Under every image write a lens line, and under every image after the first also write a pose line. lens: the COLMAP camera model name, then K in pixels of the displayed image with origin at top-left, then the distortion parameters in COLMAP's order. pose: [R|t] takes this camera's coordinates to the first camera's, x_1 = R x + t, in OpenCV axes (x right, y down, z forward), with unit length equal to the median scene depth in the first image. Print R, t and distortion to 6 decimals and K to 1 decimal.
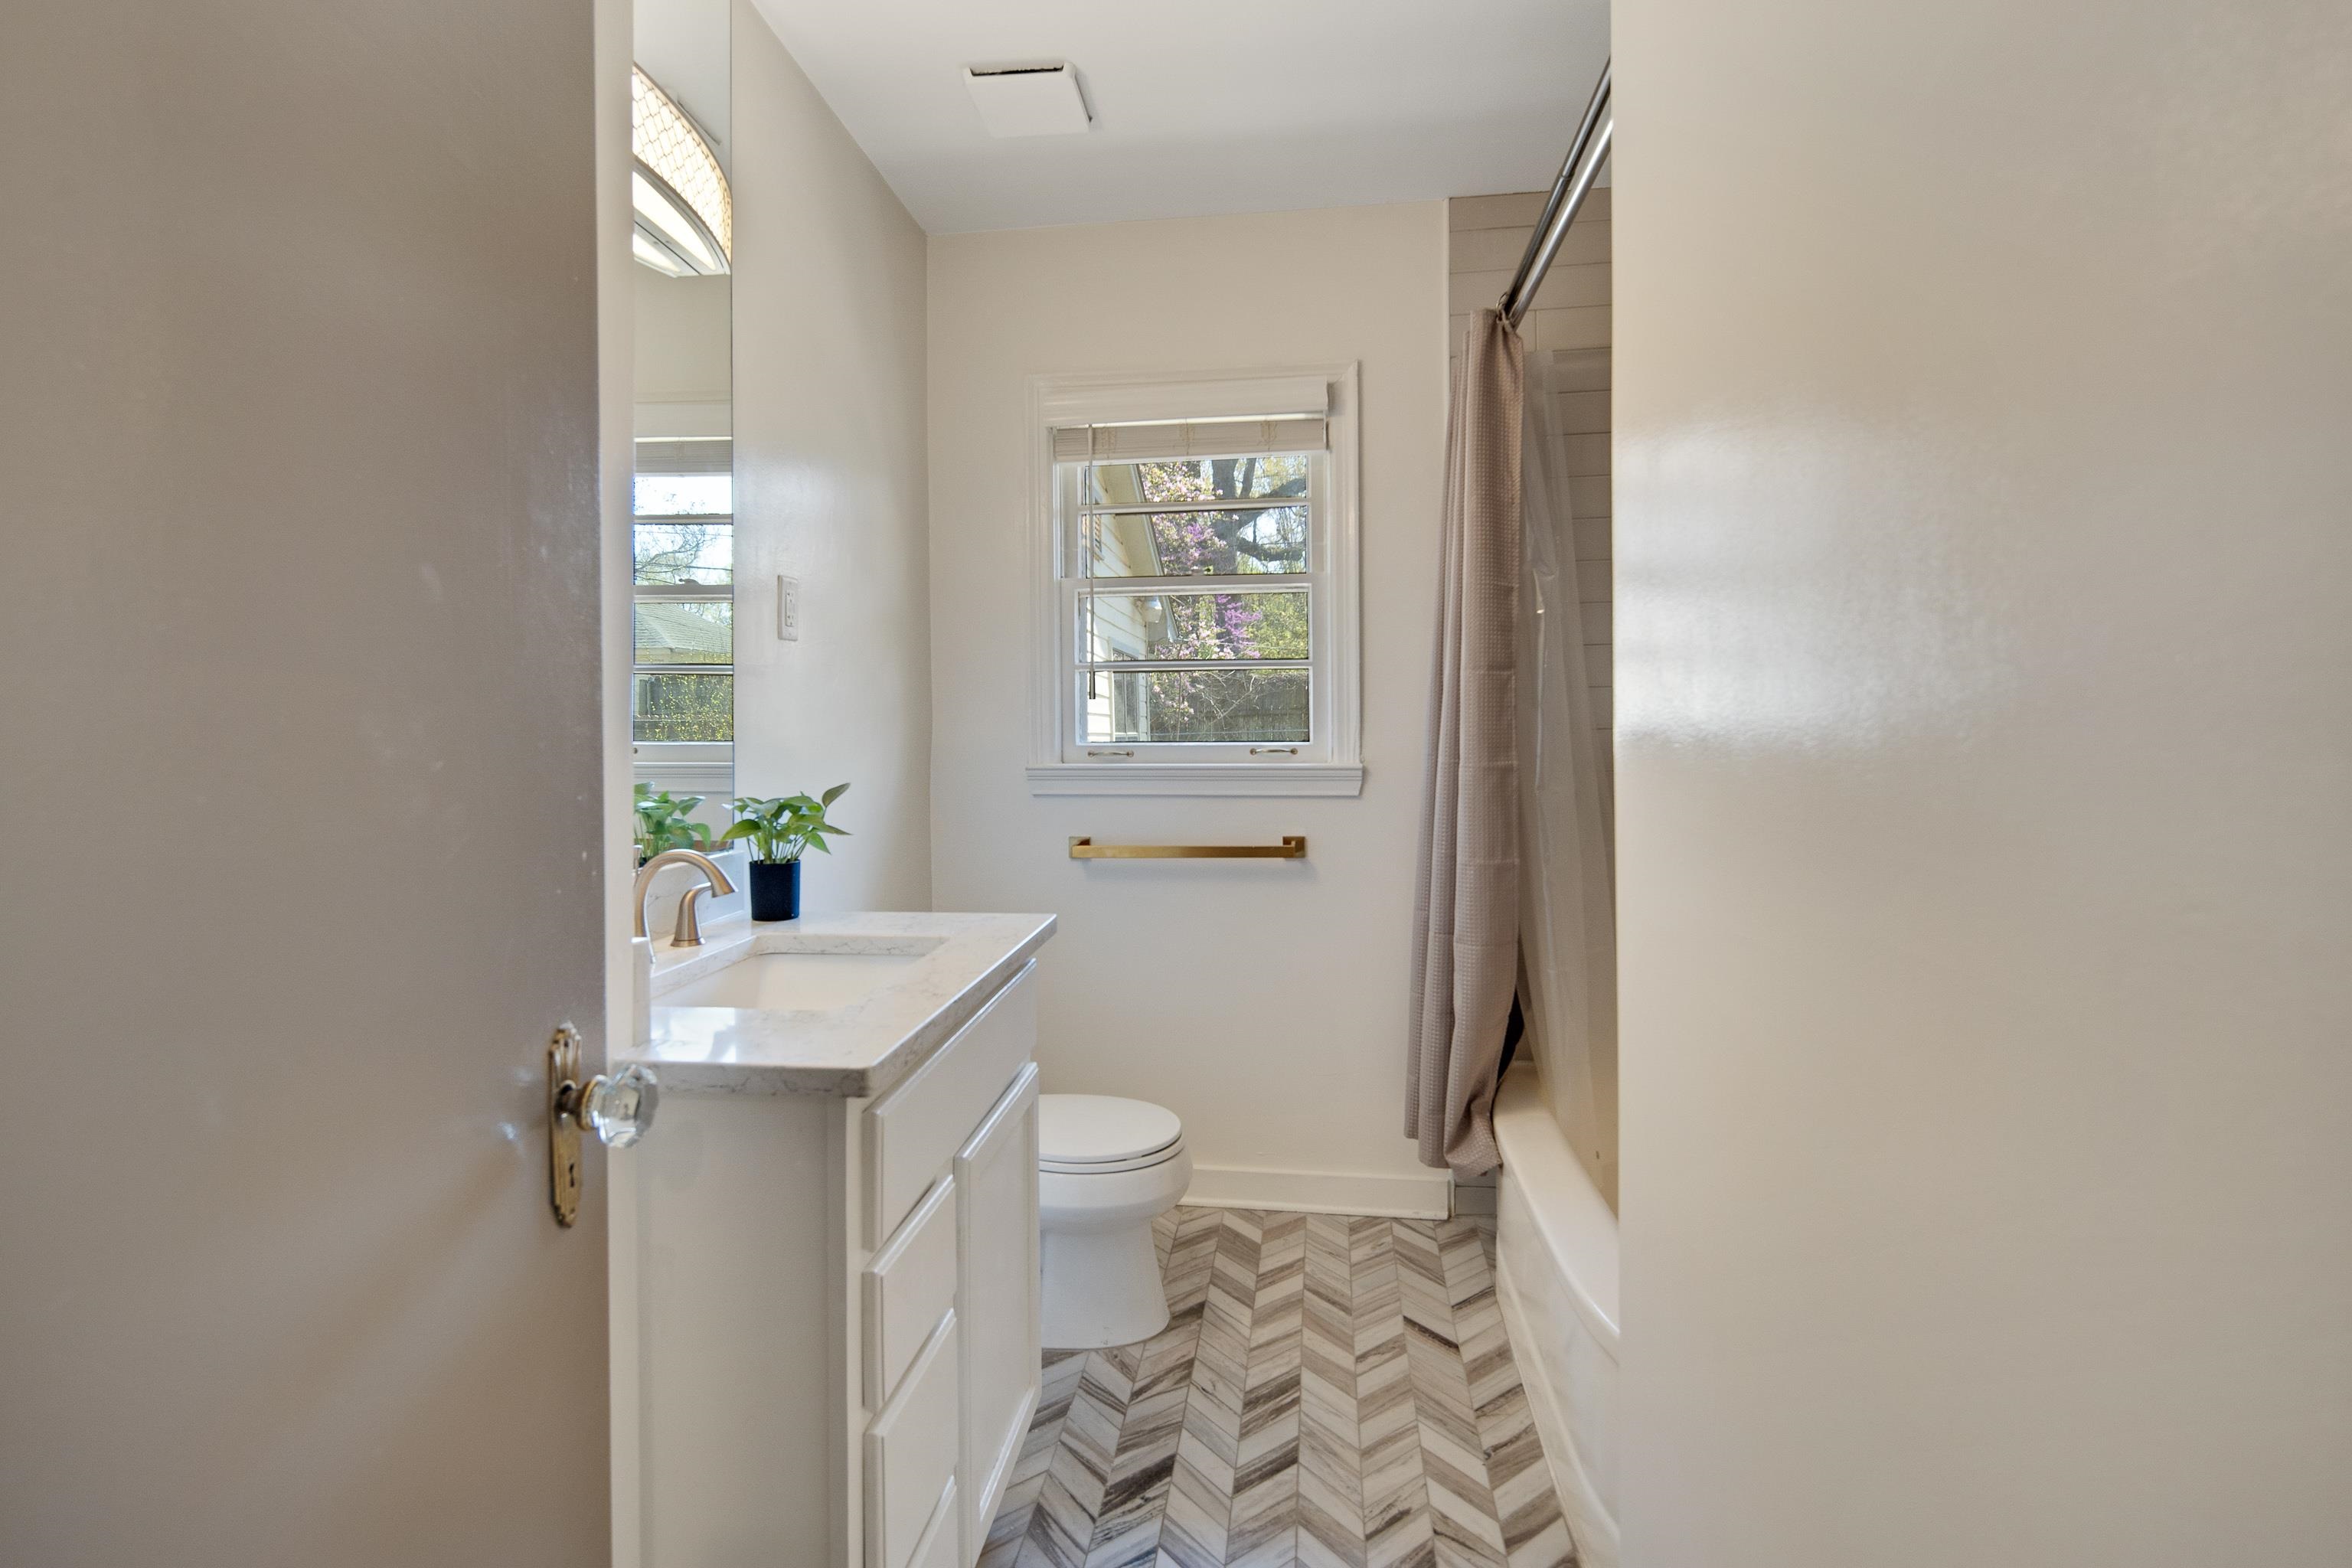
lens RADIAL K [[1138.7, 0, 1143.6], [0, 1138.7, 744.2], [0, 0, 1]] dist [0.001228, -0.001269]
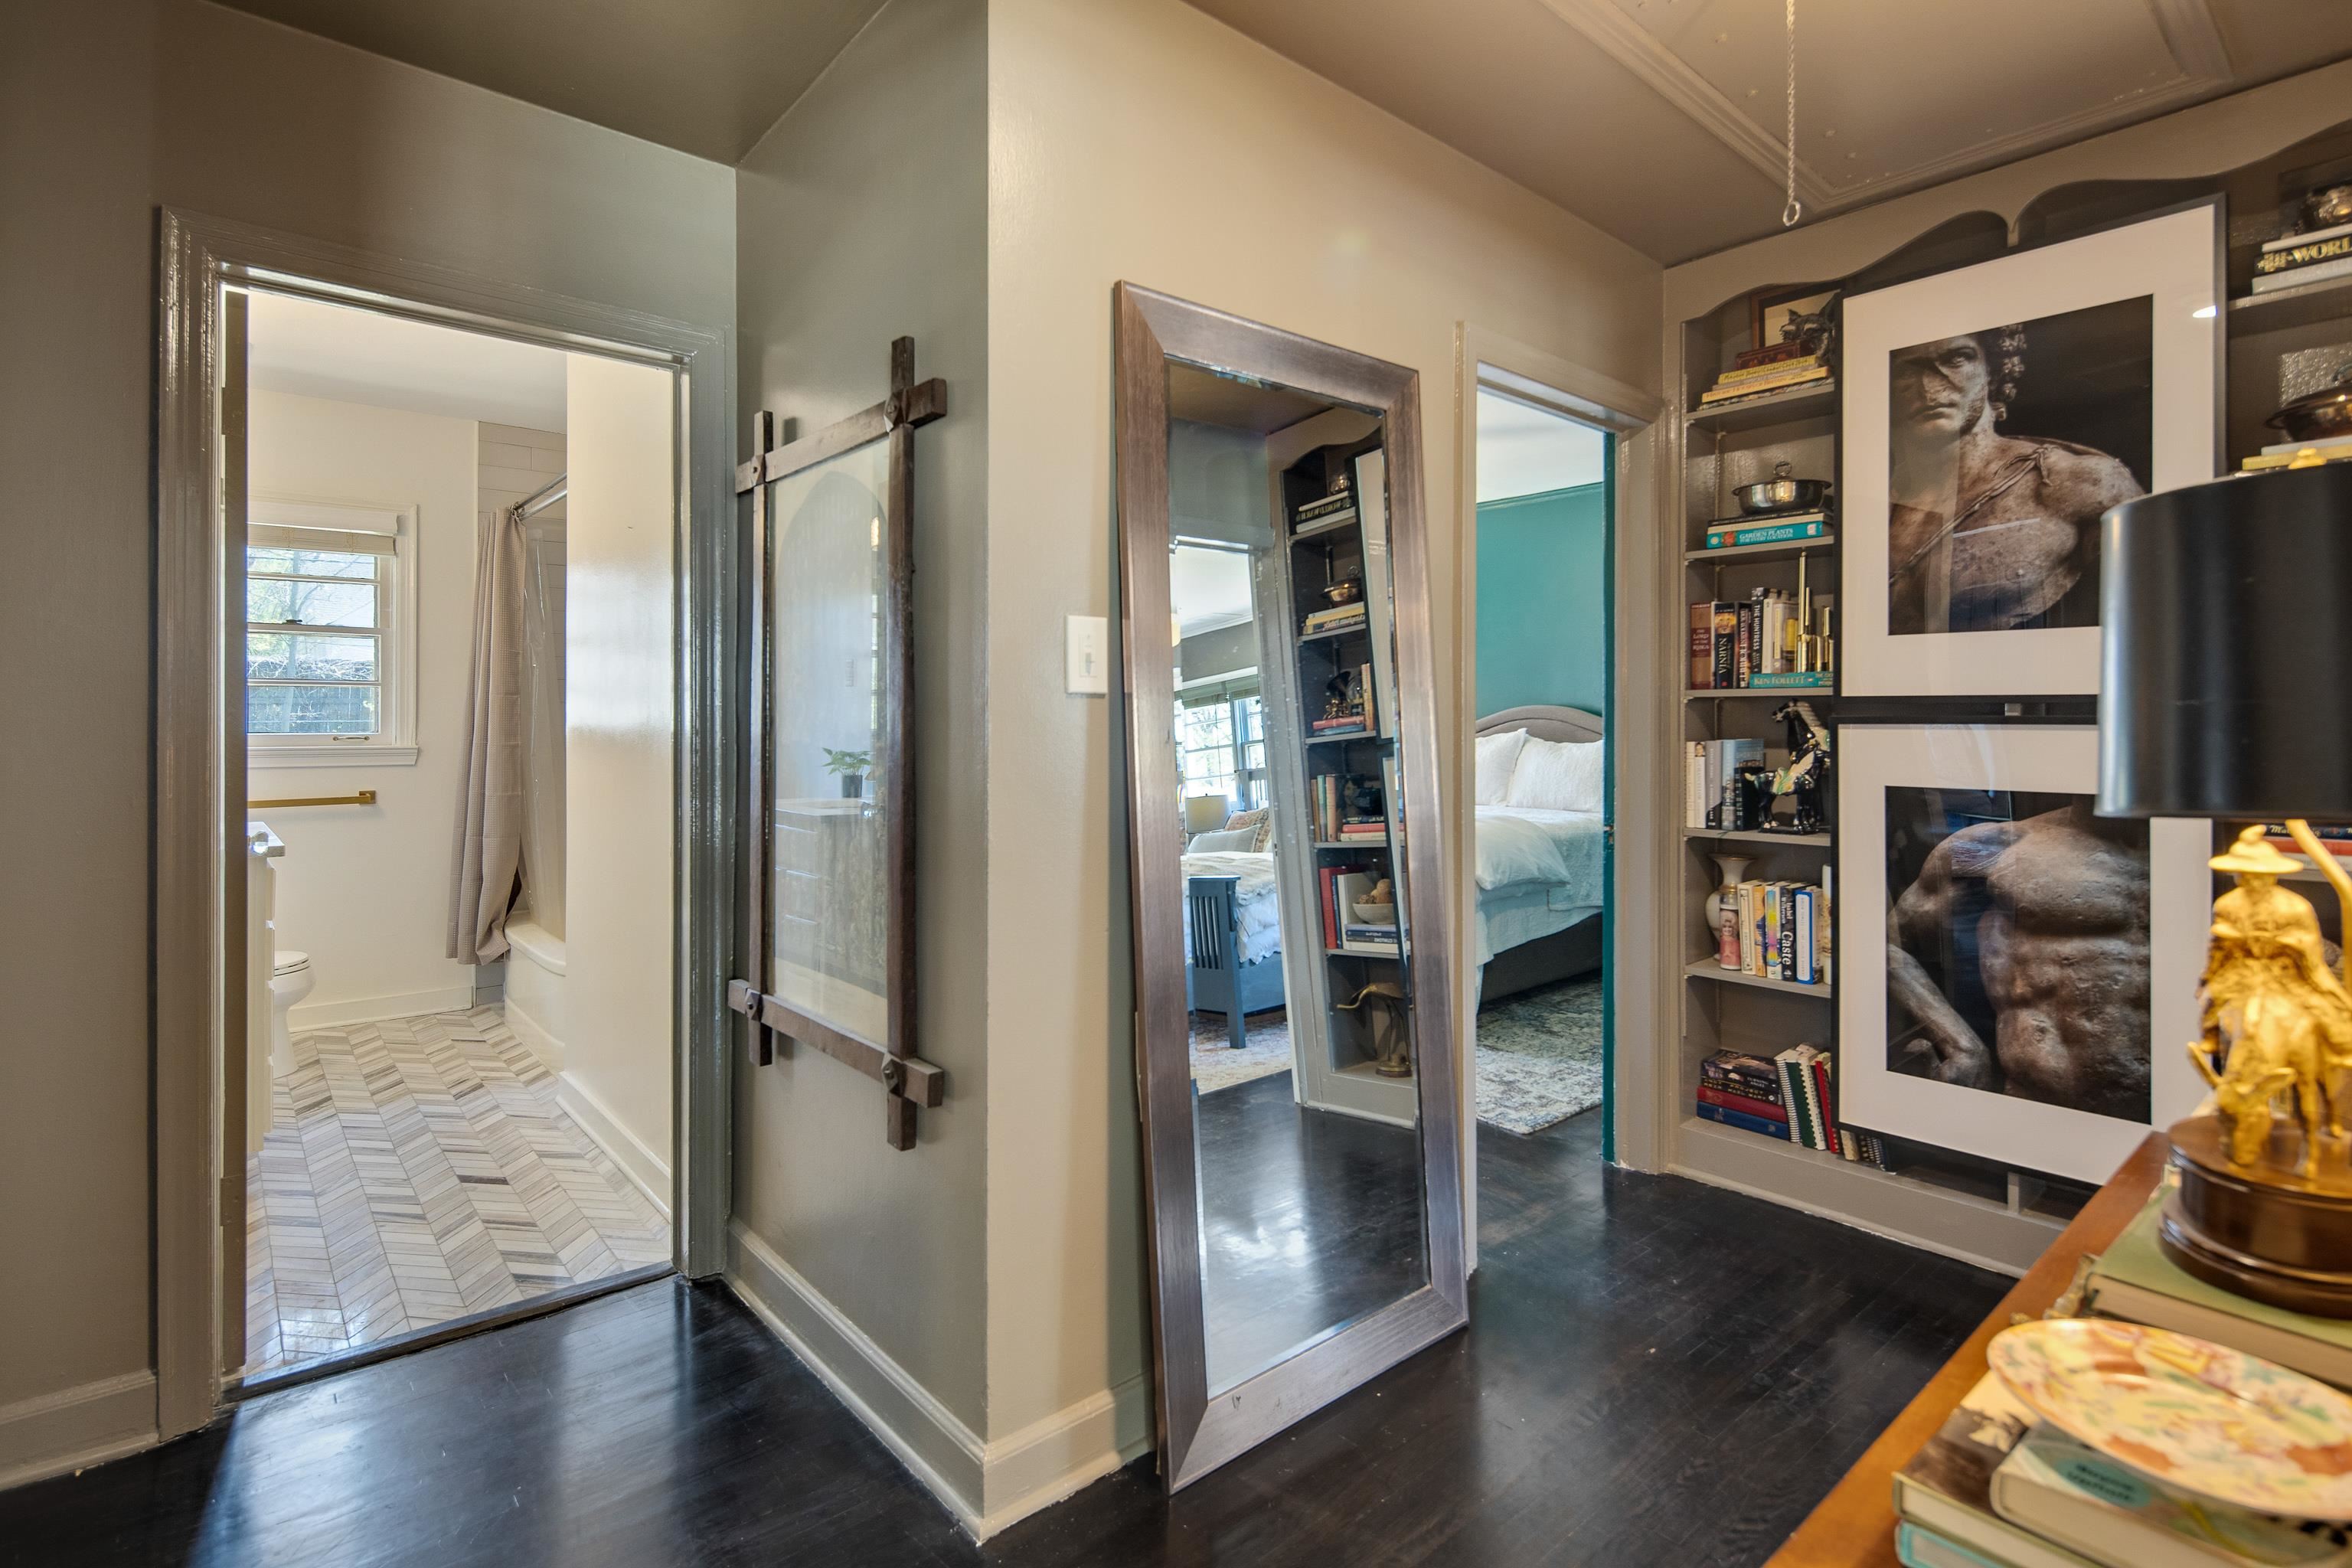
lens RADIAL K [[1138.7, 0, 1143.6], [0, 1138.7, 744.2], [0, 0, 1]] dist [0.001228, -0.001269]
pose [[0.672393, 0.007632, 0.740155, -0.382893], [-0.006347, 0.999970, -0.004545, 0.018548], [-0.740167, -0.001641, 0.672421, -1.060955]]
